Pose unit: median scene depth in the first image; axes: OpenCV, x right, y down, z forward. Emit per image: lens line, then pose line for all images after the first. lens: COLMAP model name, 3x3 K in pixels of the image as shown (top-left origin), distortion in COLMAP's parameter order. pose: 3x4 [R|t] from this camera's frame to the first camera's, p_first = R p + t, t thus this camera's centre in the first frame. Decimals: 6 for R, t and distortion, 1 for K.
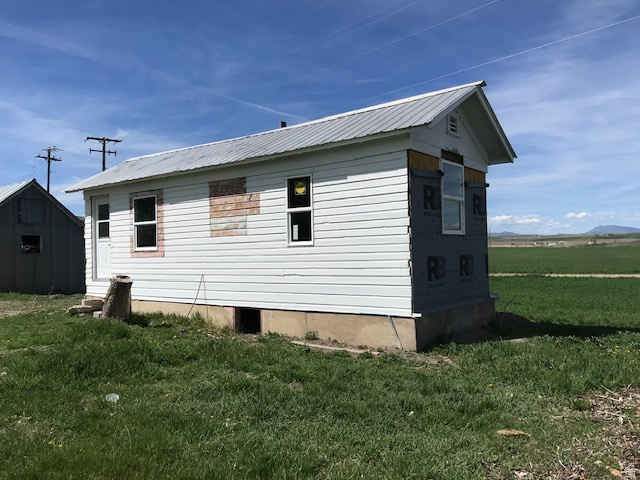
lens RADIAL K [[543.5, 0, 320.0], [0, 543.5, 240.0], [0, 0, 1]] dist [0.060654, 0.008600]
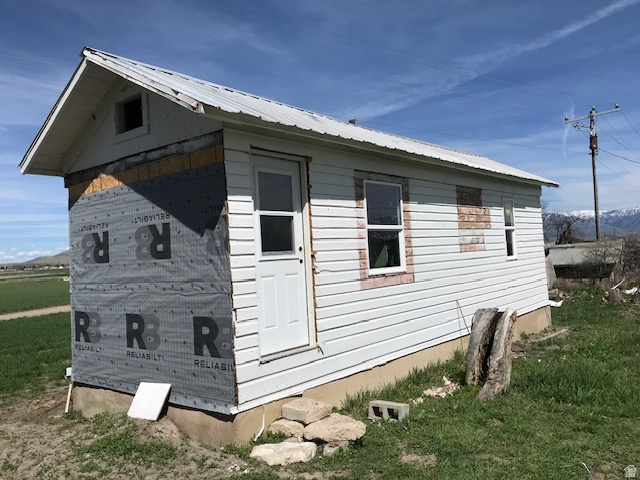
lens RADIAL K [[543.5, 0, 320.0], [0, 543.5, 240.0], [0, 0, 1]] dist [0.060654, 0.008600]
pose [[0.015264, 0.059577, 0.998107, -0.944525], [0.042272, 0.997292, -0.060175, 0.015731], [-0.998990, 0.043110, 0.012705, 1.106564]]
